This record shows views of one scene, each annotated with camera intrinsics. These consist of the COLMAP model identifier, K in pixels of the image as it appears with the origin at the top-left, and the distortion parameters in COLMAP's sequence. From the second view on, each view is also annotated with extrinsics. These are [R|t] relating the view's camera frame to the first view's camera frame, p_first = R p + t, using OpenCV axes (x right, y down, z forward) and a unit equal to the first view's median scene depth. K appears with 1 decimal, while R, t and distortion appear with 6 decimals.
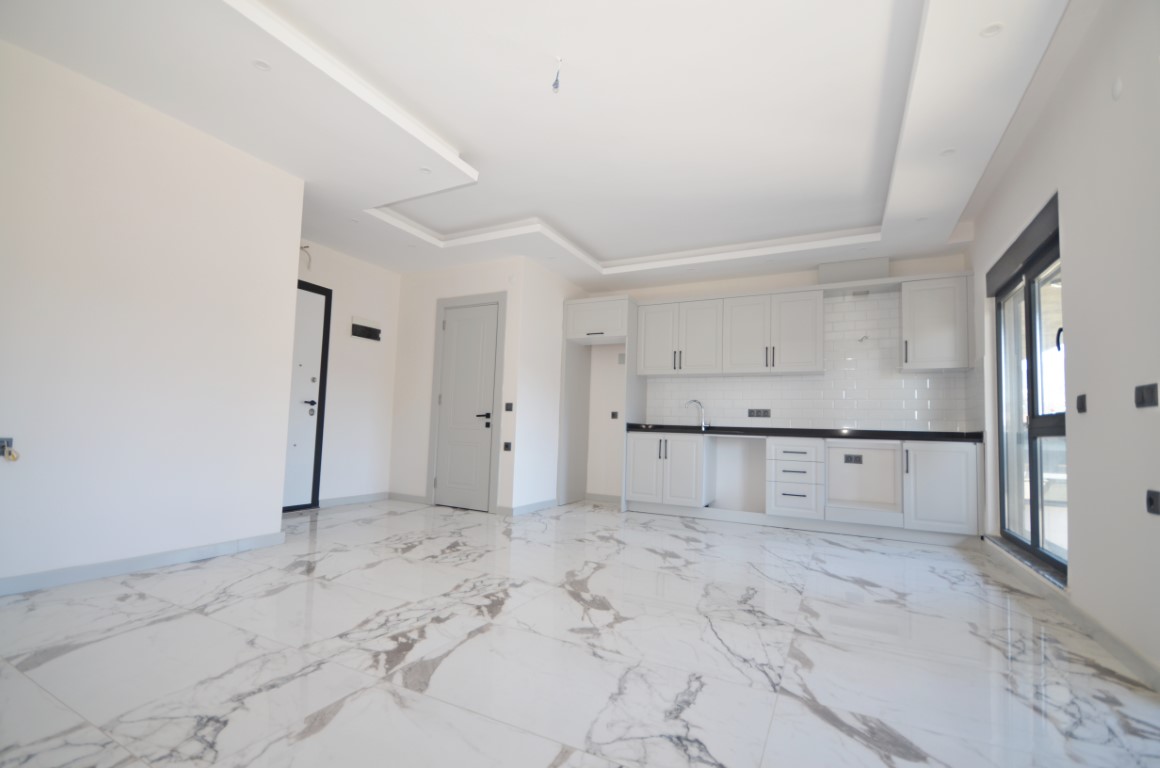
lens RADIAL K [[505.3, 0, 576.6], [0, 505.3, 392.4], [0, 0, 1]] dist [-0.004684, -0.000618]
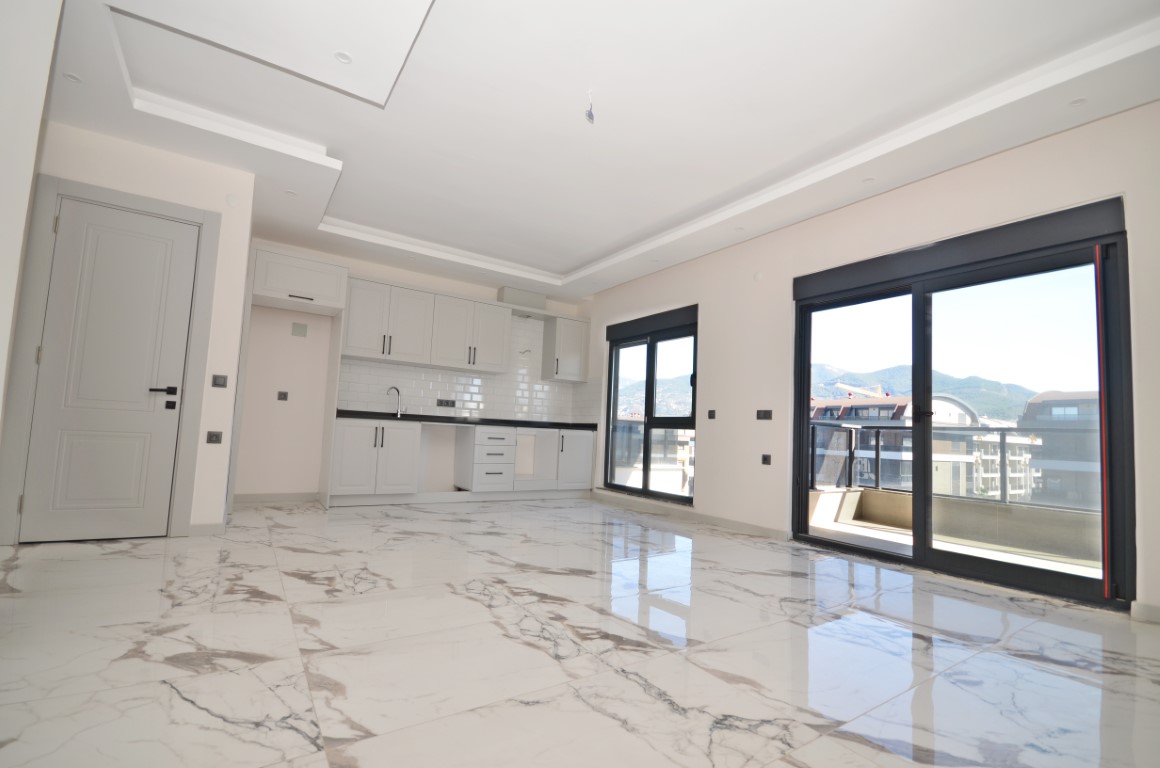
lens RADIAL K [[505.3, 0, 576.6], [0, 505.3, 392.4], [0, 0, 1]] dist [-0.004684, -0.000618]
pose [[0.482525, 0.059447, 0.873863, -0.904943], [-0.094805, 0.995377, -0.015364, 0.014073], [-0.870737, -0.075433, 0.485930, 0.404919]]
